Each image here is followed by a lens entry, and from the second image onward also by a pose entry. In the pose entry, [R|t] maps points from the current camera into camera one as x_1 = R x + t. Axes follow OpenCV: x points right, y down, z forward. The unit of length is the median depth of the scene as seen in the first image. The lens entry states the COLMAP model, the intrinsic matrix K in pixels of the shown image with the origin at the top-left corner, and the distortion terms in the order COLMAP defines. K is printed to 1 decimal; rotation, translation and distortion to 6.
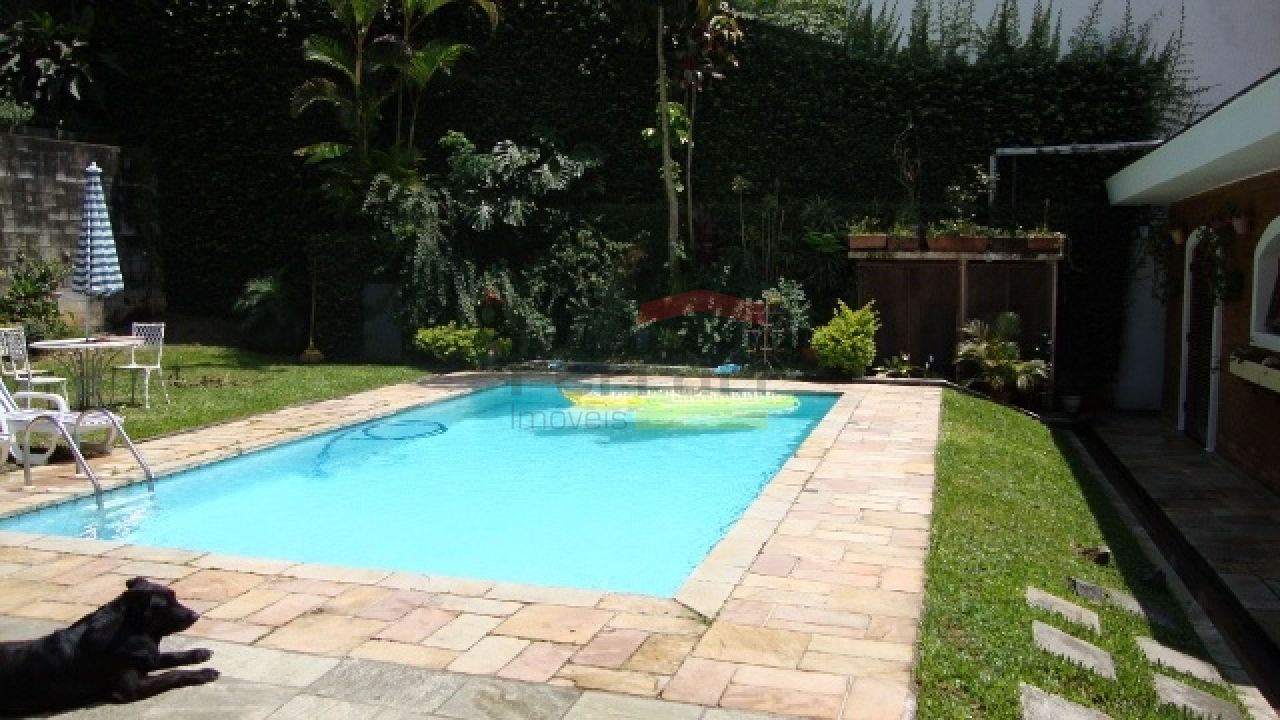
lens RADIAL K [[1126.3, 0, 640.0], [0, 1126.3, 360.0], [0, 0, 1]] dist [-0.205918, 0.205112]
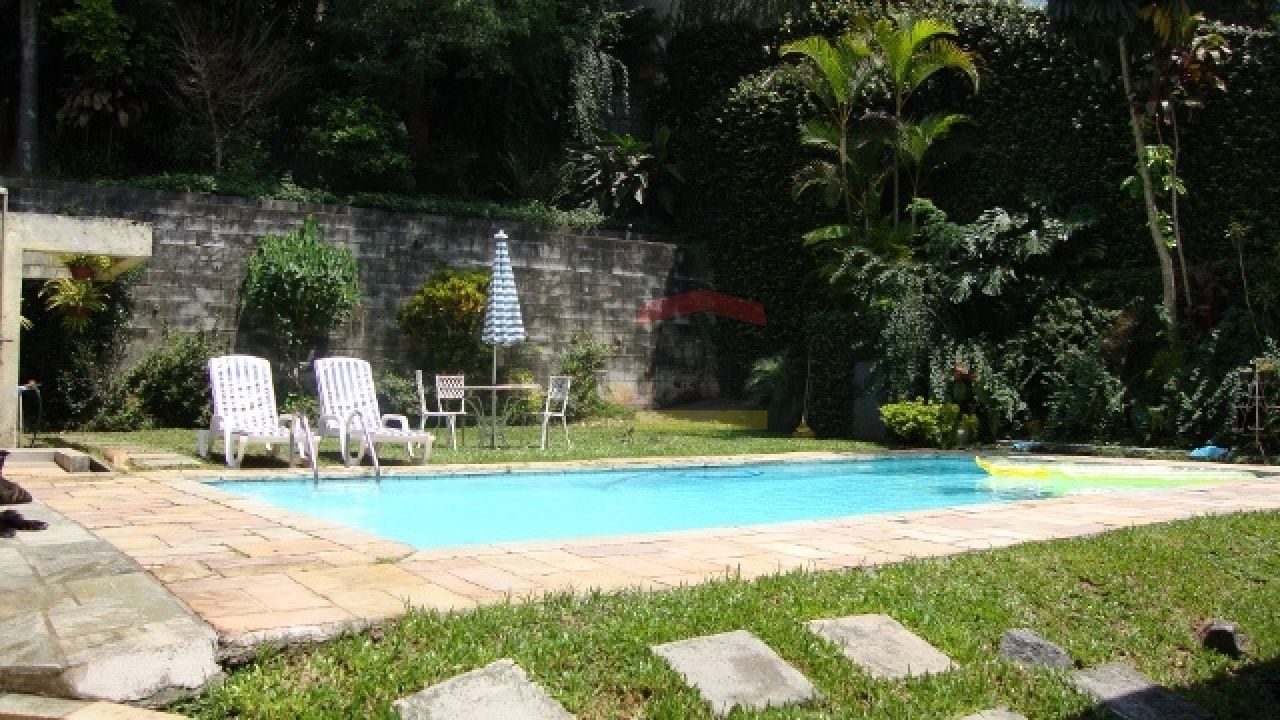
lens RADIAL K [[1126.3, 0, 640.0], [0, 1126.3, 360.0], [0, 0, 1]] dist [-0.205918, 0.205112]
pose [[0.783748, -0.014478, -0.620910, 0.222871], [-0.061042, 0.993092, -0.100207, 0.041627], [0.618072, 0.116439, 0.777451, 0.113171]]
